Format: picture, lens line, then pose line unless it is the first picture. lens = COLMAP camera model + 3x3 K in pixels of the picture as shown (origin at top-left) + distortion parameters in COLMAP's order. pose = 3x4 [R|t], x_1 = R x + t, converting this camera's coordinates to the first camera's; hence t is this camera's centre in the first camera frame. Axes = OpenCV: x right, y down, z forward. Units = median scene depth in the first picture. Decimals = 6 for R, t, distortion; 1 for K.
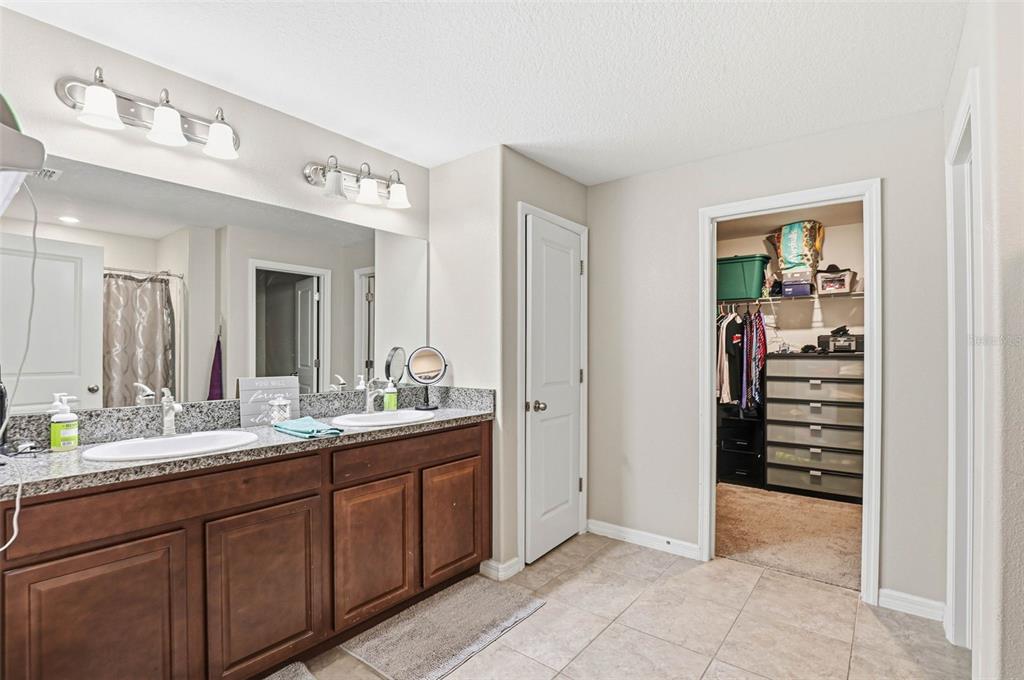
lens RADIAL K [[475.5, 0, 512.7], [0, 475.5, 343.7], [0, 0, 1]] dist [-0.034365, 0.005979]
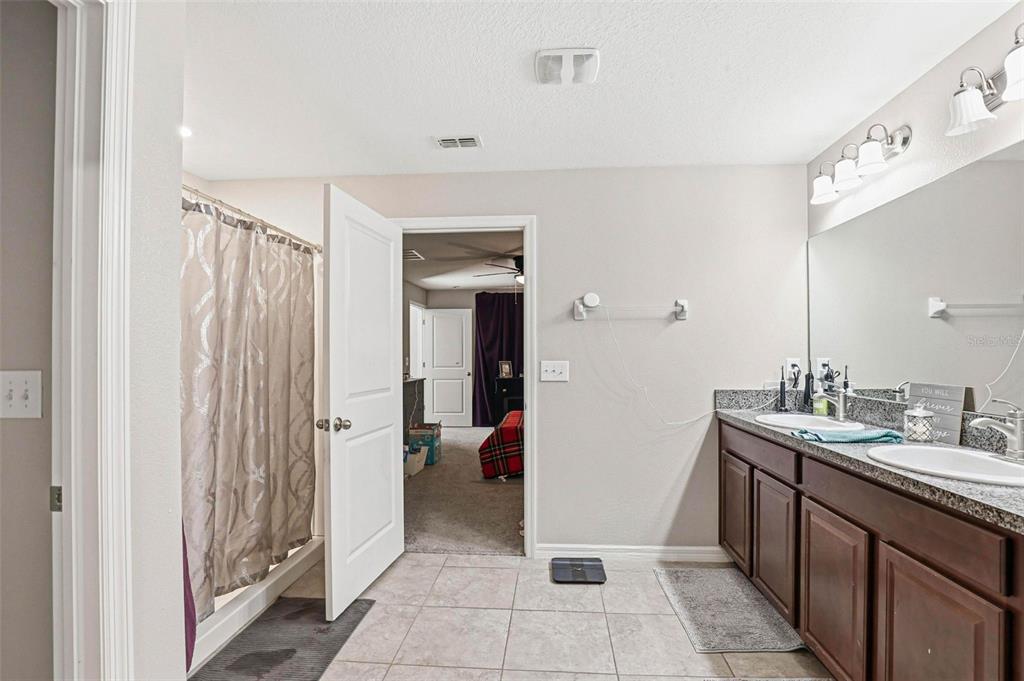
lens RADIAL K [[475.5, 0, 513.2], [0, 475.5, 345.9], [0, 0, 1]] dist [-0.034365, 0.005979]
pose [[-0.834724, -0.002845, -0.550662, 0.483601], [0.012222, 0.999645, -0.023692, -0.019228], [0.550534, -0.026507, -0.834392, 1.312652]]
